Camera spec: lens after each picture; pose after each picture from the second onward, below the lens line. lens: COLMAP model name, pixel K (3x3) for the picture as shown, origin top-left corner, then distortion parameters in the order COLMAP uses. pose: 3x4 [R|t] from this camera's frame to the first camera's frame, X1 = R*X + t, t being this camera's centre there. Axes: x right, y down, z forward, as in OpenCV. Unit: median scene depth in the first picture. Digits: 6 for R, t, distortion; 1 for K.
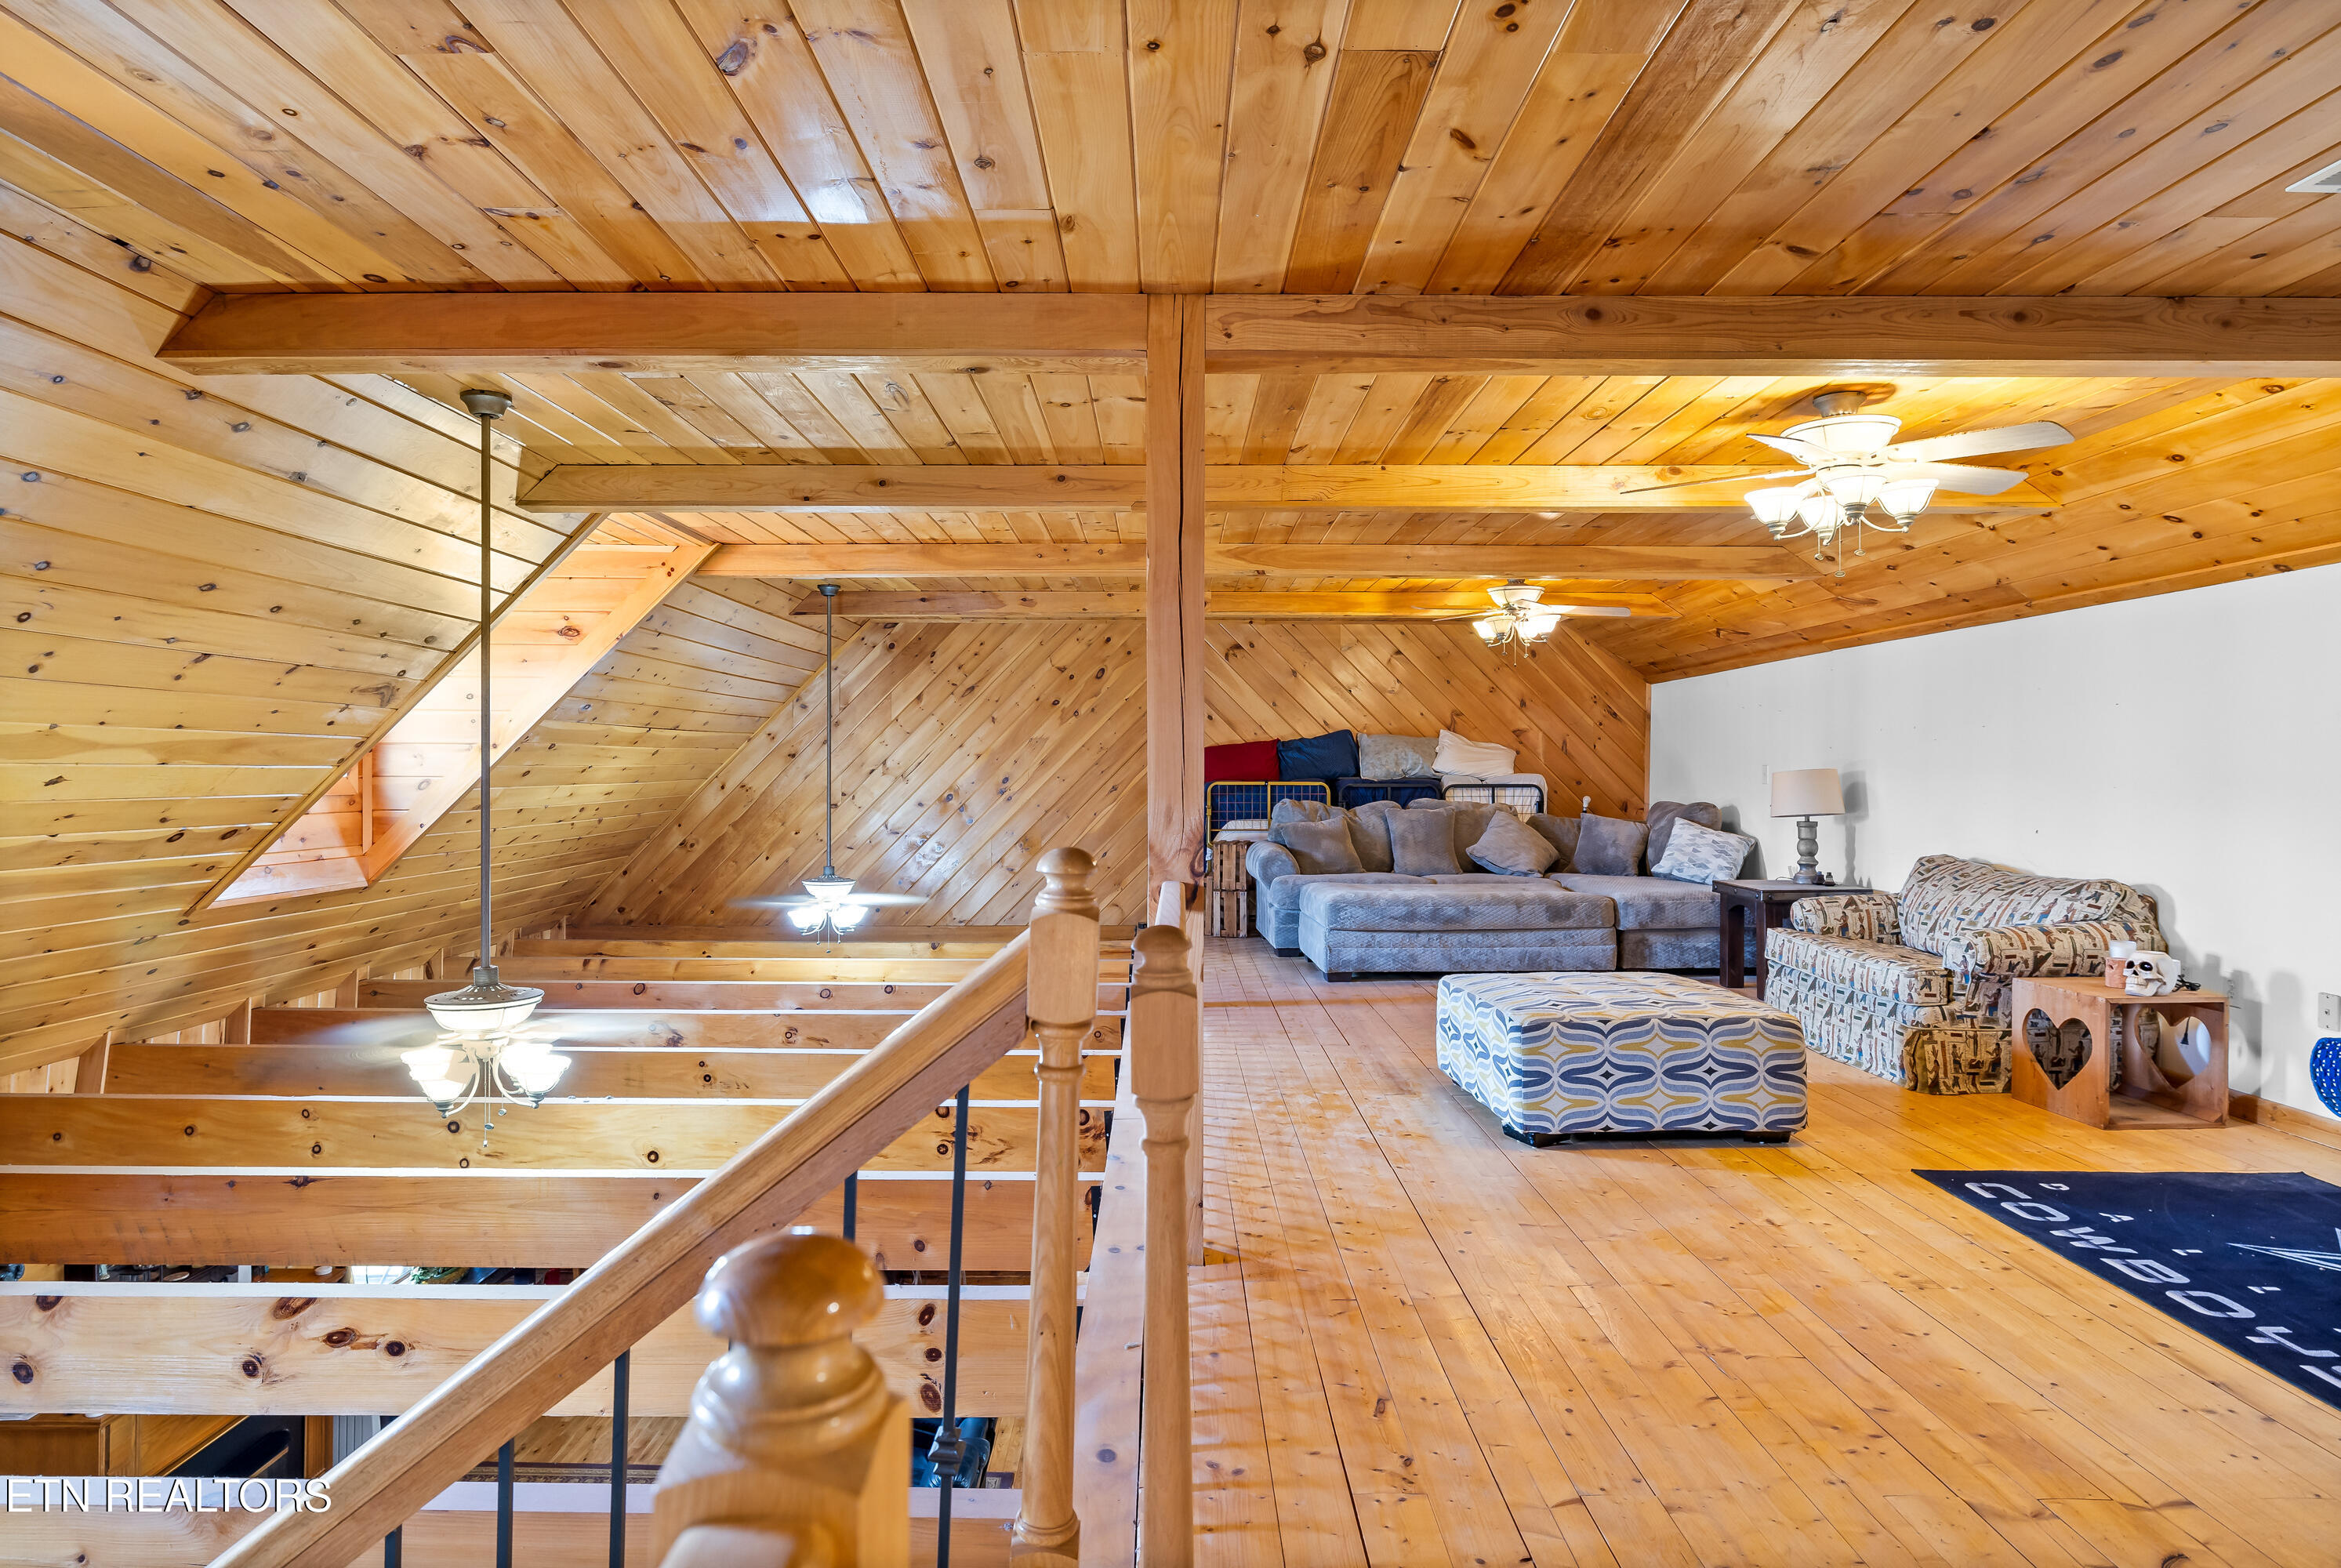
lens RADIAL K [[1303.2, 0, 1160.8], [0, 1303.2, 769.5], [0, 0, 1]] dist [-0.001069, -0.001048]
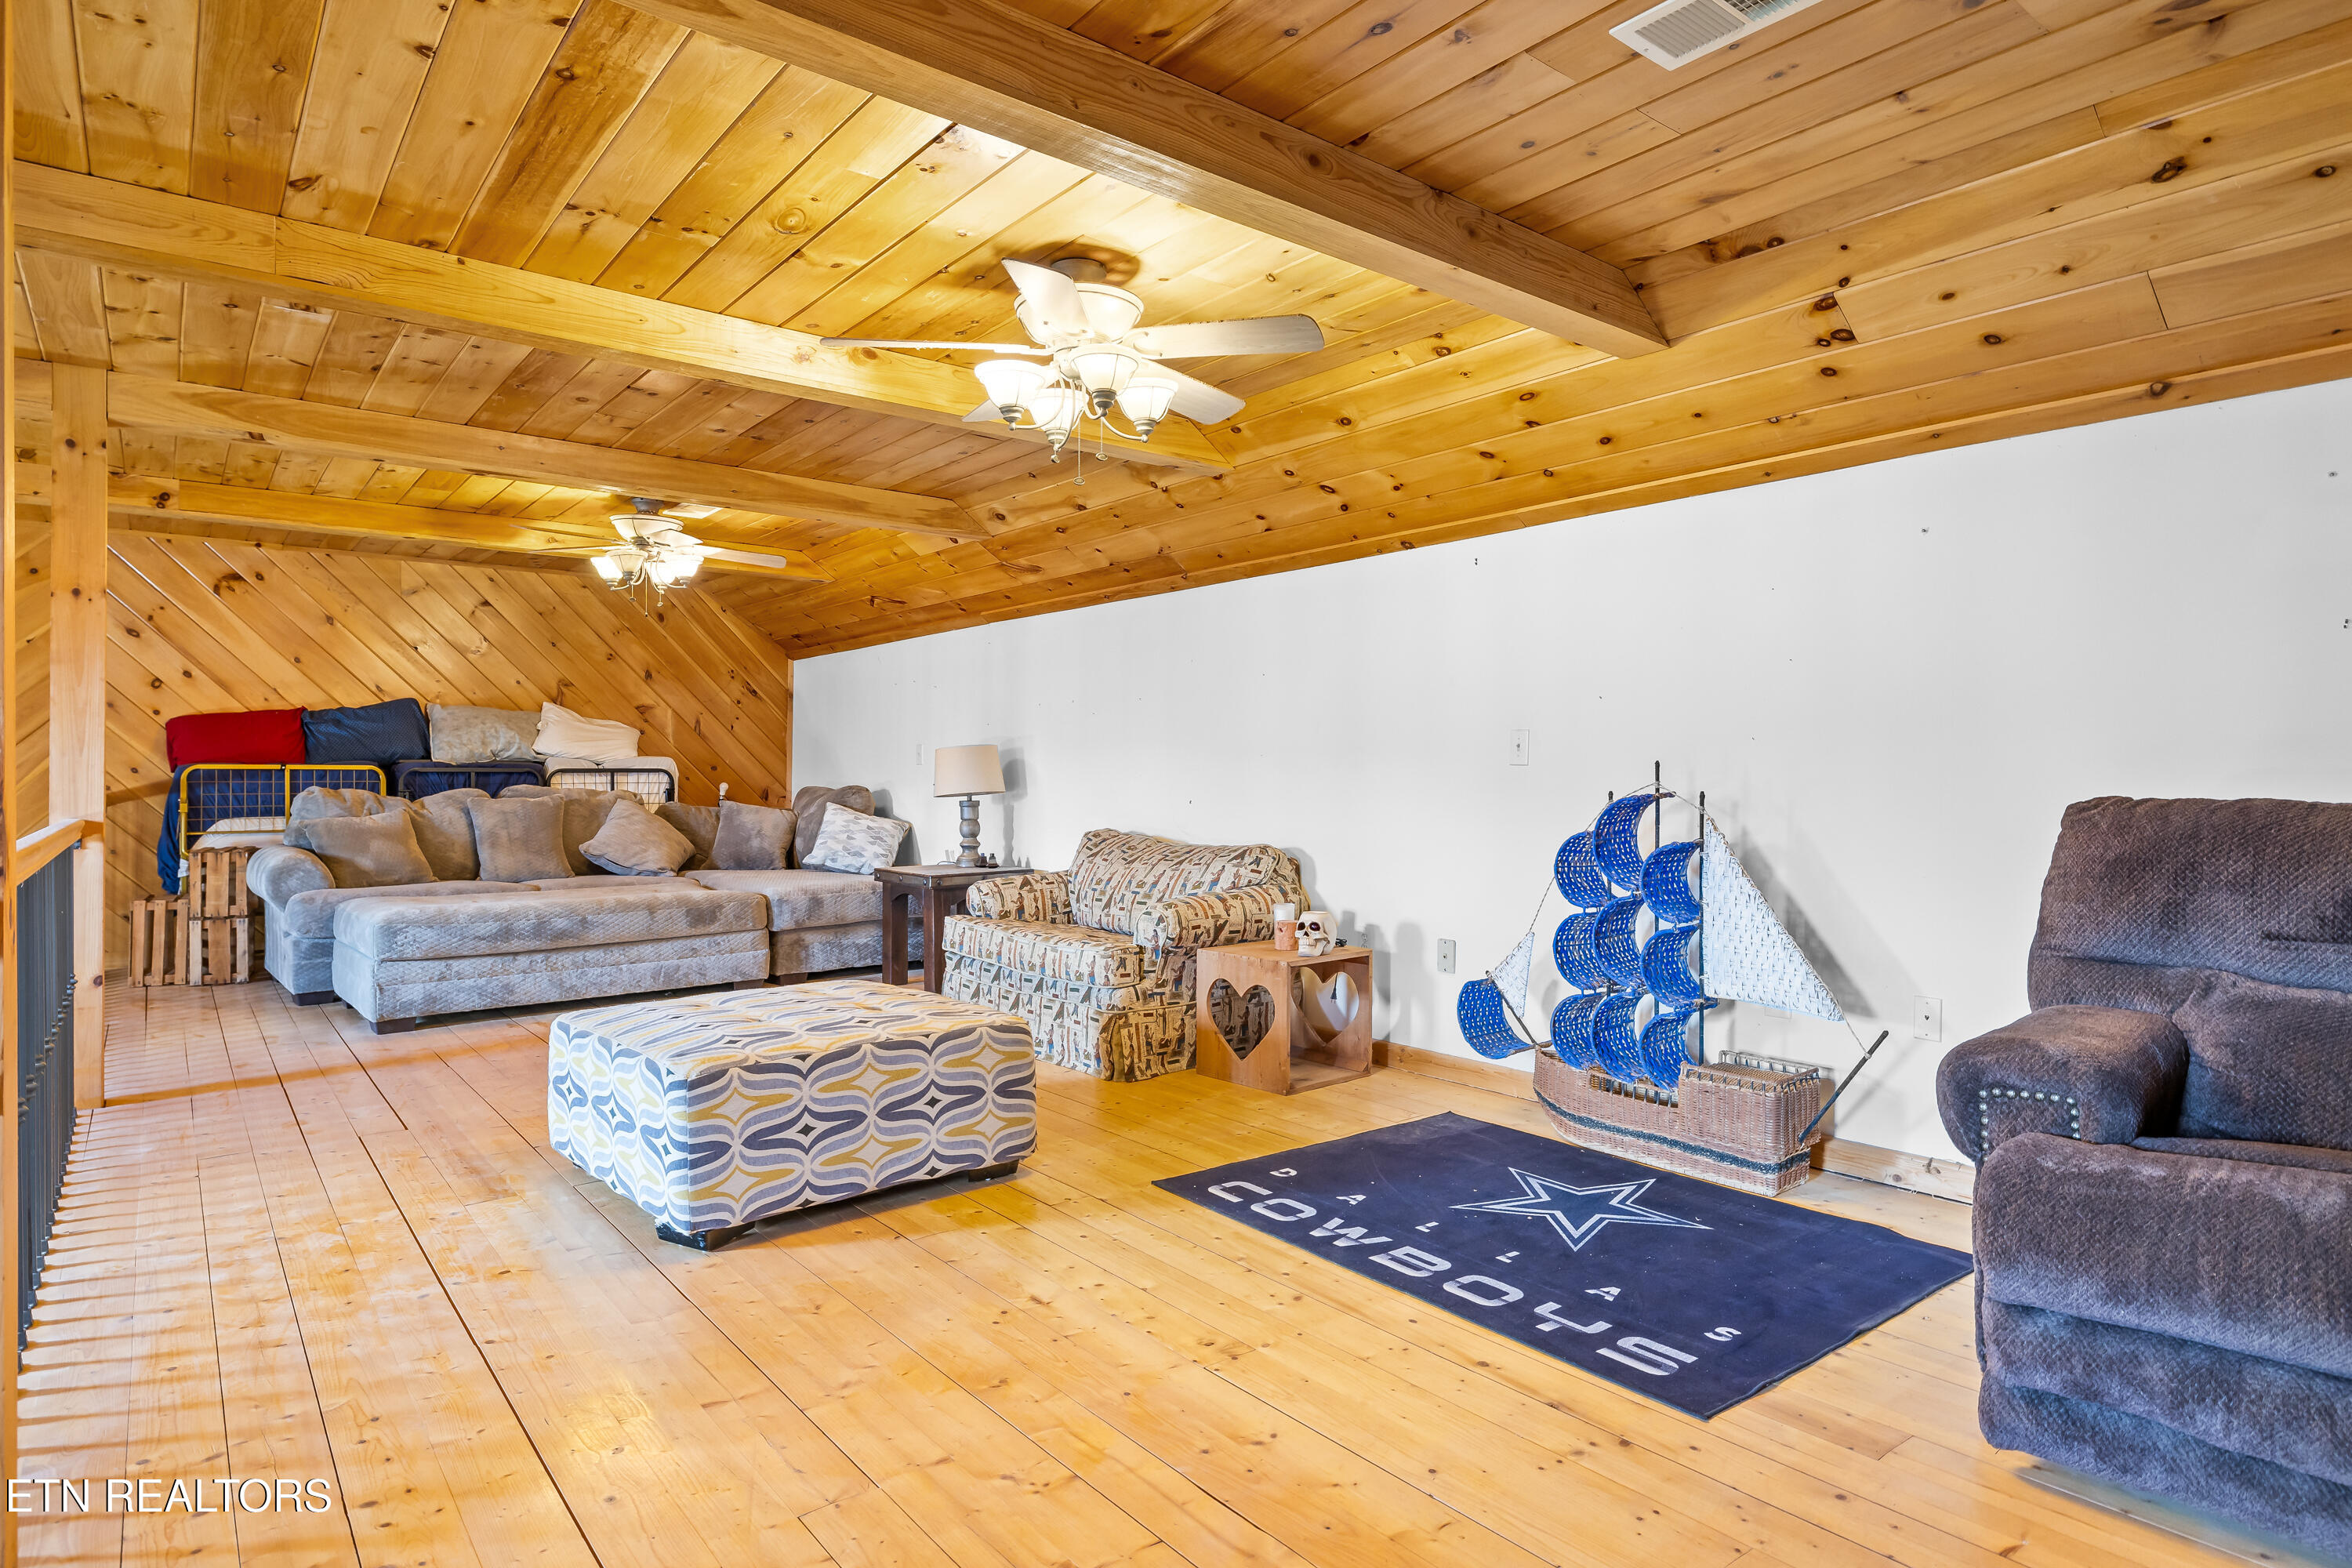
lens RADIAL K [[1288.8, 0, 1173.2], [0, 1288.8, 775.5], [0, 0, 1]] dist [-0.002270, 0.000645]
pose [[0.783218, -0.001367, 0.621745, 0.046461], [0.000815, 0.999999, 0.001172, 0.029812], [-0.621746, -0.000412, 0.783219, 0.259020]]
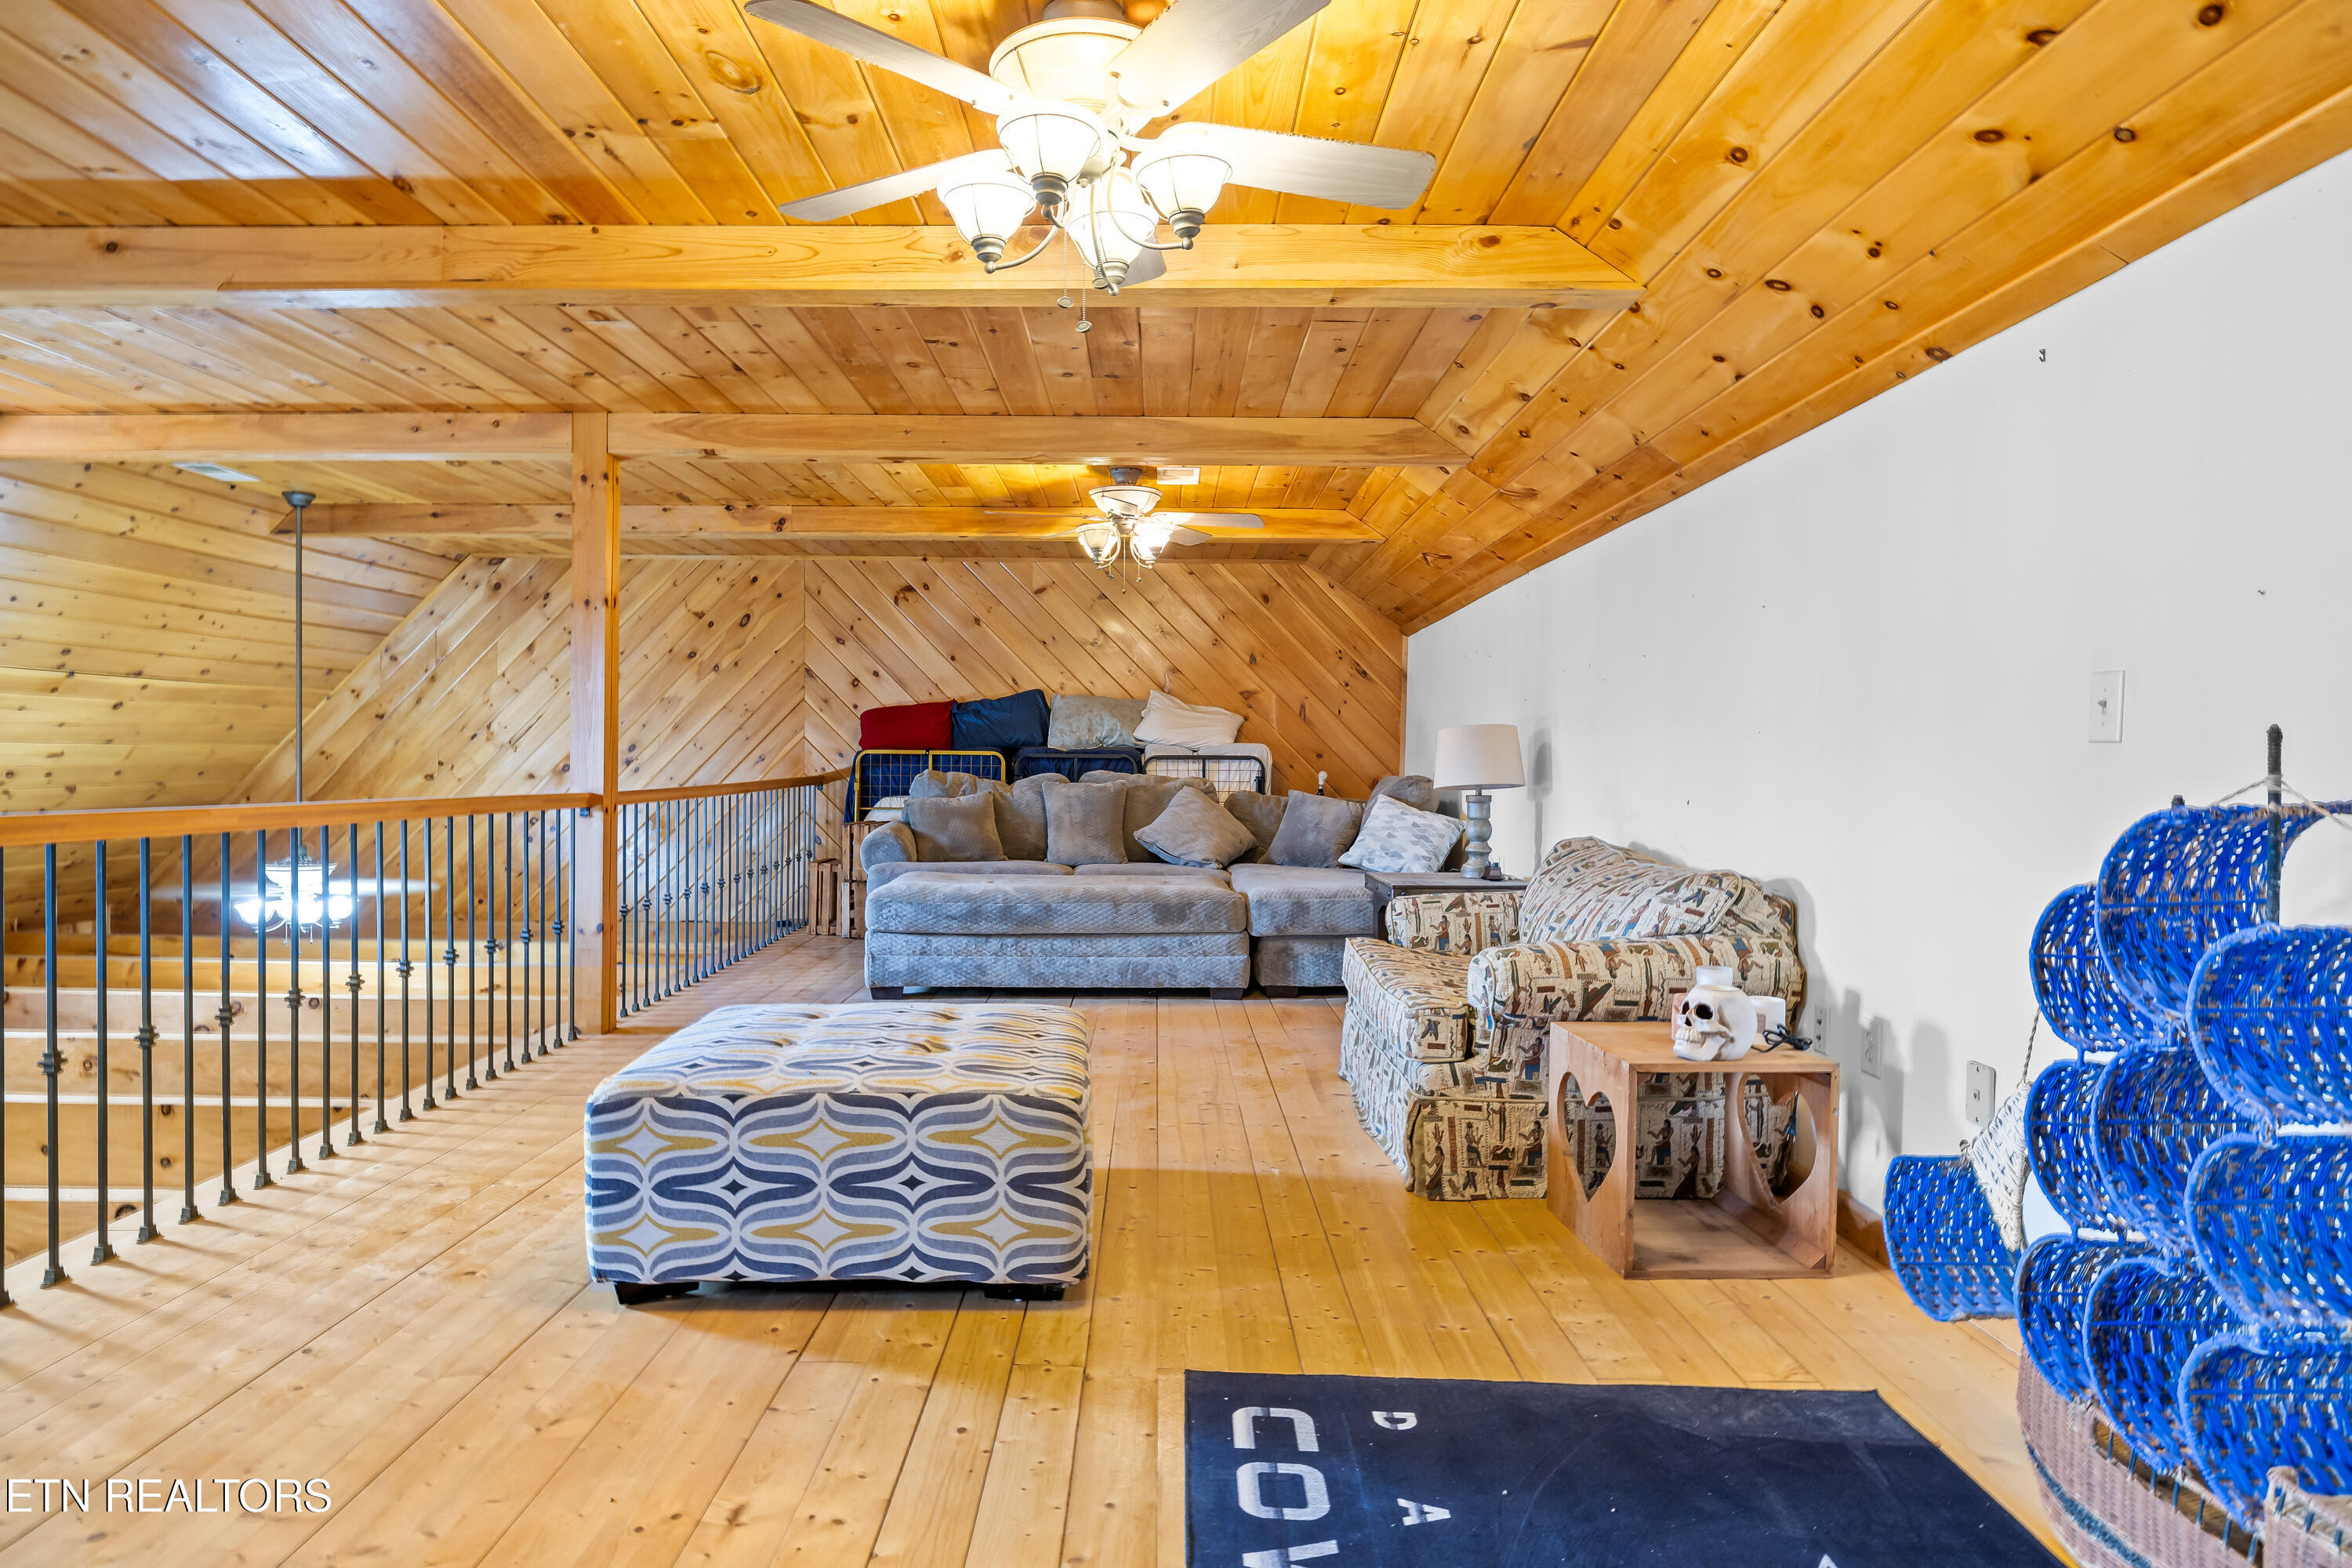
lens RADIAL K [[1313.0, 0, 1128.6], [0, 1313.0, 778.8], [0, 0, 1]] dist [0.002539, -0.000623]
pose [[0.999742, 0.007700, -0.021380, 0.450025], [-0.007454, 0.999905, 0.011566, 0.033422], [0.021467, -0.011404, 0.999705, 0.342333]]
